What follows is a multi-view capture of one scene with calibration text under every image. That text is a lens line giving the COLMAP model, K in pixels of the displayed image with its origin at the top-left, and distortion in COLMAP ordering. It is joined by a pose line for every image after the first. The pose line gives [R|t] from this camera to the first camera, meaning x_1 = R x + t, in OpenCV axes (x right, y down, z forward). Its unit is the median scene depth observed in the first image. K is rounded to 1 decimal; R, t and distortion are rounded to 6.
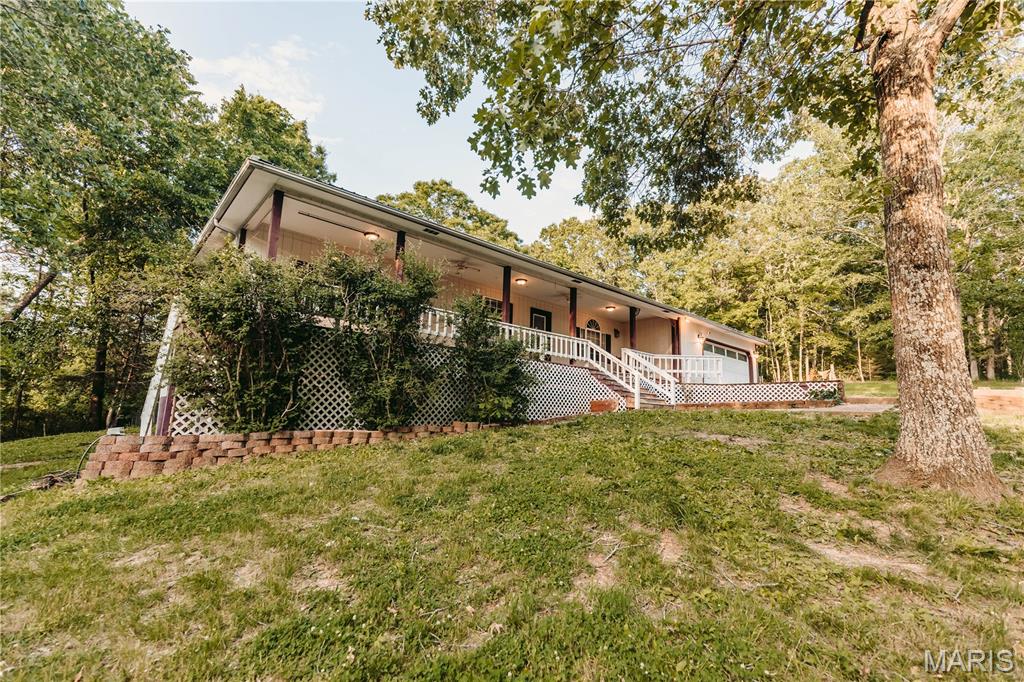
lens RADIAL K [[468.0, 0, 508.9], [0, 468.0, 341.1], [0, 0, 1]] dist [0.000492, 0.000294]
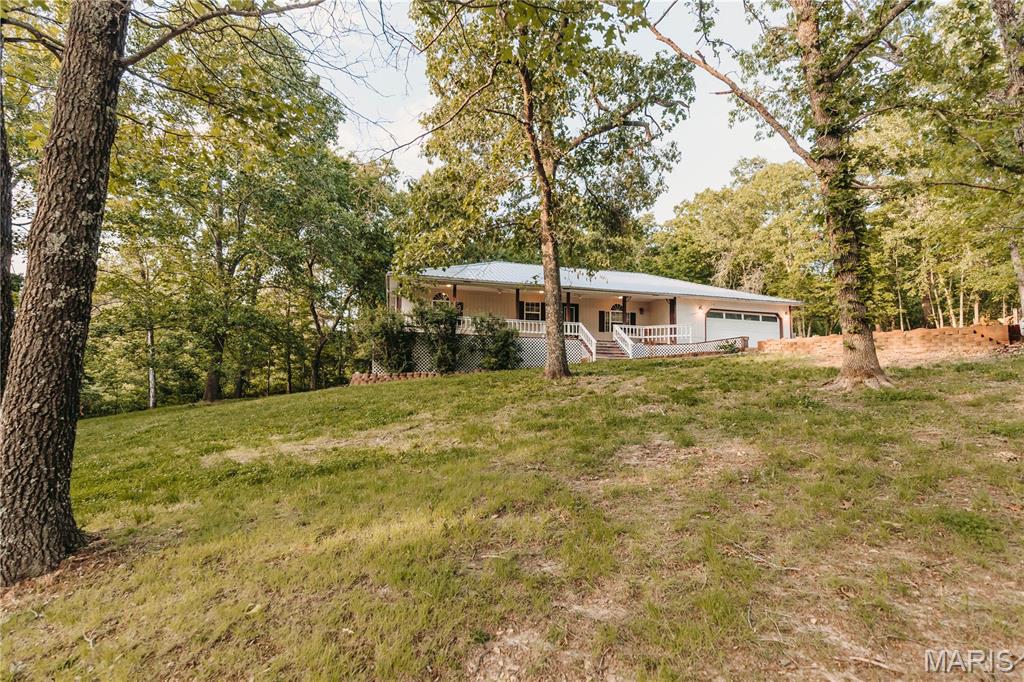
lens RADIAL K [[468.0, 0, 508.9], [0, 468.0, 341.1], [0, 0, 1]] dist [0.000492, 0.000294]
pose [[0.891379, -0.061301, -0.449093, 0.708067], [0.088364, 0.995304, 0.039531, -0.025734], [0.444561, -0.074921, 0.892610, -0.634378]]
